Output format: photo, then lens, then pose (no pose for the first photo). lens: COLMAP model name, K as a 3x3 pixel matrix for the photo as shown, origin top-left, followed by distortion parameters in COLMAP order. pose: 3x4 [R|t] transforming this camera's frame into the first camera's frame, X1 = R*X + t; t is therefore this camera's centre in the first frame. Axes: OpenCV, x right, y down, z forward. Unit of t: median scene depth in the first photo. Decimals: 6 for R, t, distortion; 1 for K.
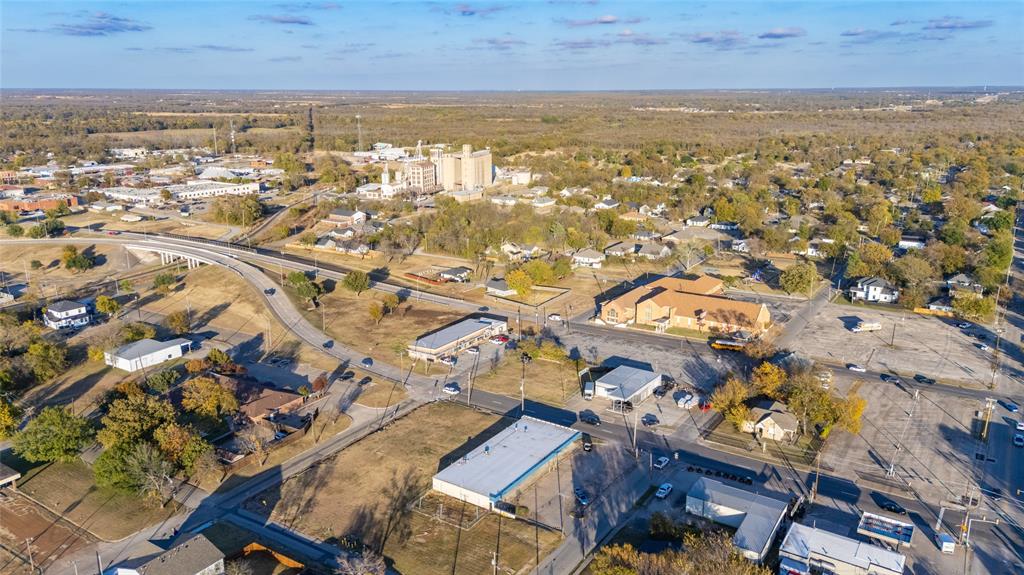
lens RADIAL K [[750.9, 0, 518.0], [0, 750.9, 286.0], [0, 0, 1]] dist [0.077382, -0.062596]
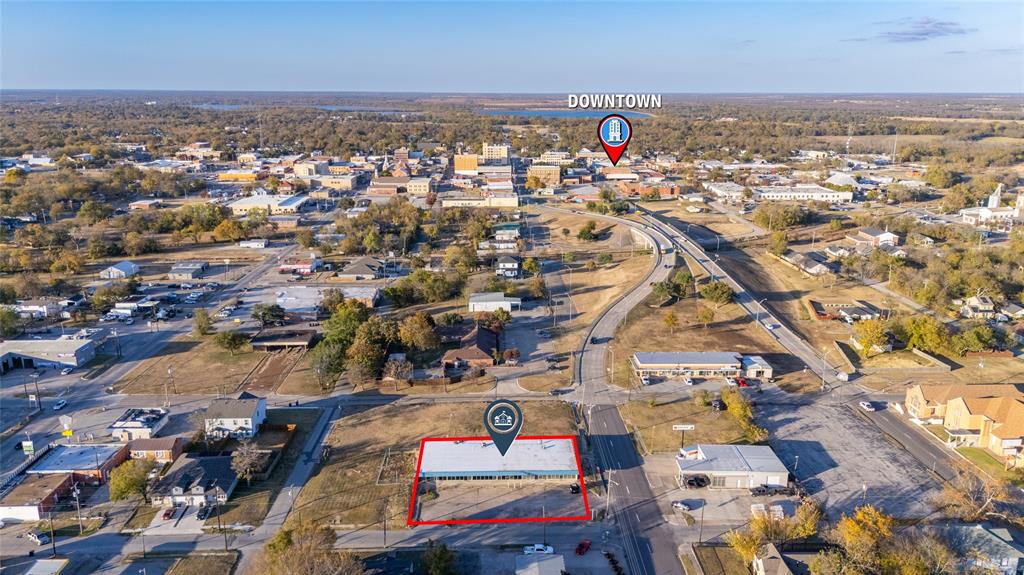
lens RADIAL K [[750.9, 0, 518.0], [0, 750.9, 286.0], [0, 0, 1]] dist [0.077382, -0.062596]
pose [[0.575635, 0.207870, -0.790844, 0.396985], [-0.212105, 0.972003, 0.101102, -0.056535], [0.789719, 0.109544, 0.603609, 0.200076]]
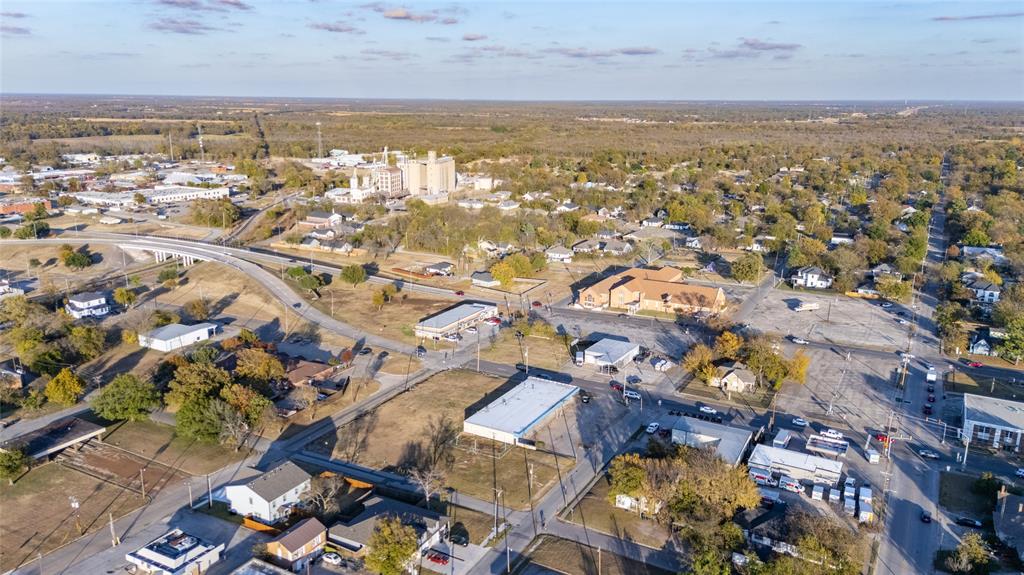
lens RADIAL K [[750.9, 0, 518.0], [0, 750.9, 286.0], [0, 0, 1]] dist [0.077382, -0.062596]
pose [[0.997228, -0.008913, 0.073866, -0.055472], [0.009745, 0.999893, -0.010906, 0.024523], [-0.073761, 0.011595, 0.997209, -0.102823]]
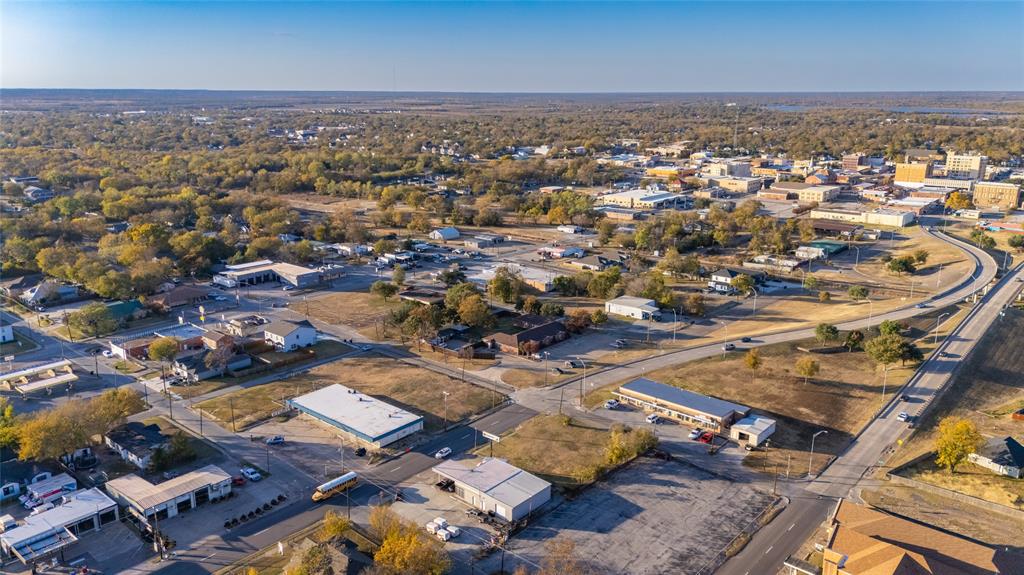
lens RADIAL K [[750.9, 0, 518.0], [0, 750.9, 286.0], [0, 0, 1]] dist [0.077382, -0.062596]
pose [[-0.131479, 0.249580, -0.959387, 0.535522], [-0.254373, 0.926890, 0.275986, -0.177216], [0.958127, 0.280328, -0.058380, 0.654437]]
